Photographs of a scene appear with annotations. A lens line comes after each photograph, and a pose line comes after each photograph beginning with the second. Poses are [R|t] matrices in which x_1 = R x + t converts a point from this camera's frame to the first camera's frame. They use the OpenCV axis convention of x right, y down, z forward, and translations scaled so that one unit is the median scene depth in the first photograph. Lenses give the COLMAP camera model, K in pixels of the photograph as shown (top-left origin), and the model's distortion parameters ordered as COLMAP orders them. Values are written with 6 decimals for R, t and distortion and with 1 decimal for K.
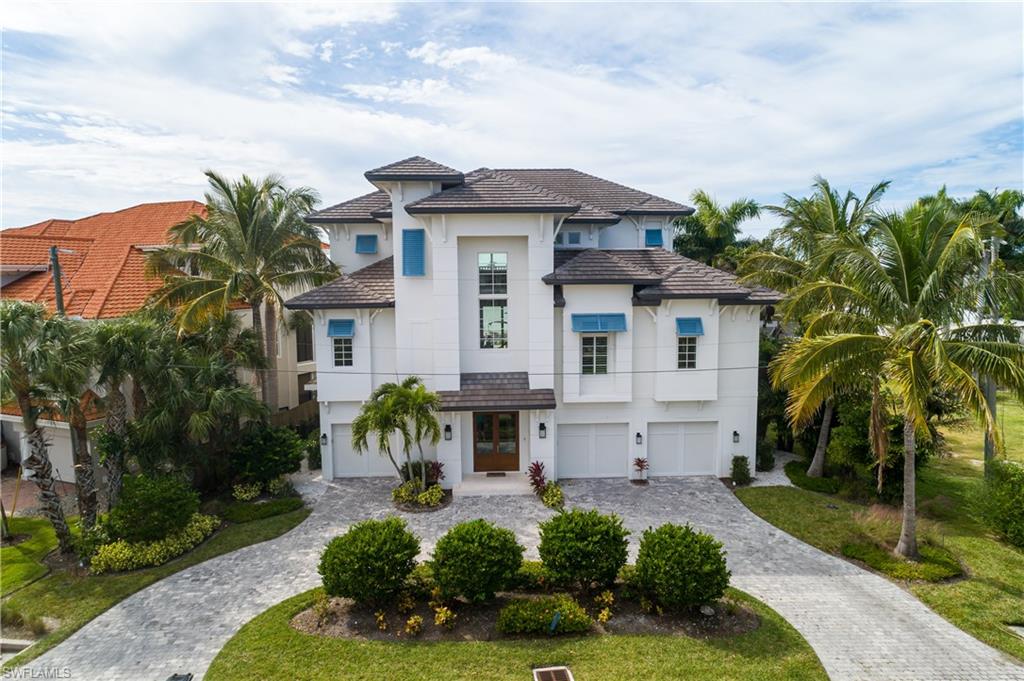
lens RADIAL K [[673.1, 0, 519.0], [0, 673.1, 339.2], [0, 0, 1]] dist [0.025257, 0.001116]
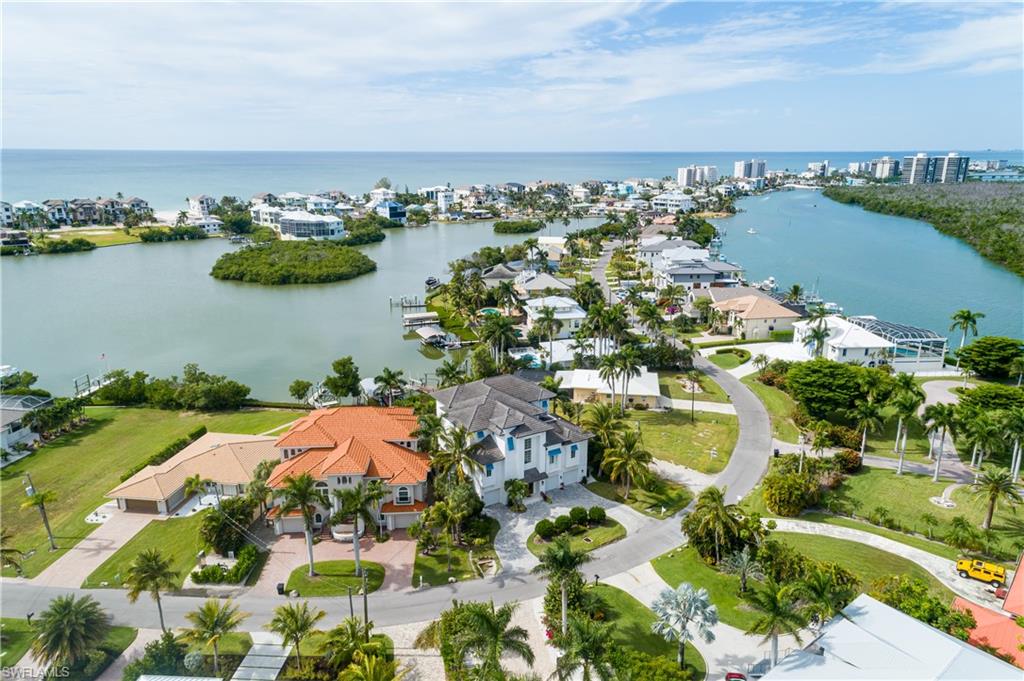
lens RADIAL K [[691.3, 0, 512.0], [0, 691.3, 340.5], [0, 0, 1]] dist [0.079277, 0.000616]
pose [[0.867740, -0.120959, 0.482075, -1.890615], [0.034589, 0.982279, 0.184205, -1.365032], [-0.495814, -0.143167, 0.856547, -2.107143]]
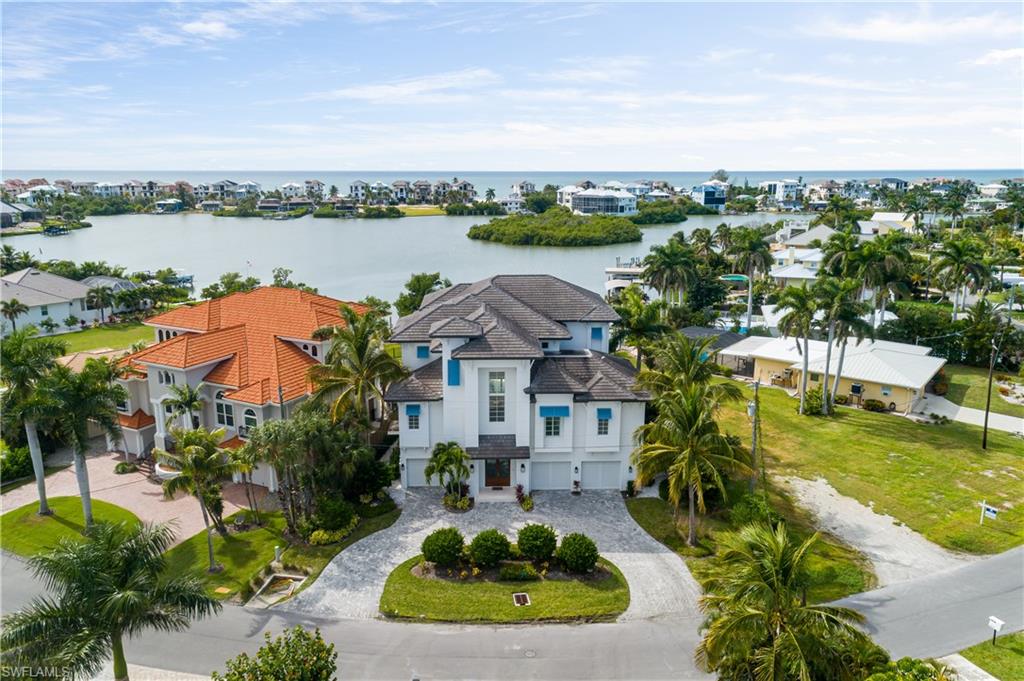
lens RADIAL K [[709.5, 0, 508.2], [0, 709.5, 323.4], [0, 0, 1]] dist [0.018776, 0.001882]
pose [[0.999834, 0.014360, -0.011186, 0.010937], [-0.013008, 0.993539, 0.112743, -0.486703], [0.012732, -0.112579, 0.993561, -0.909884]]
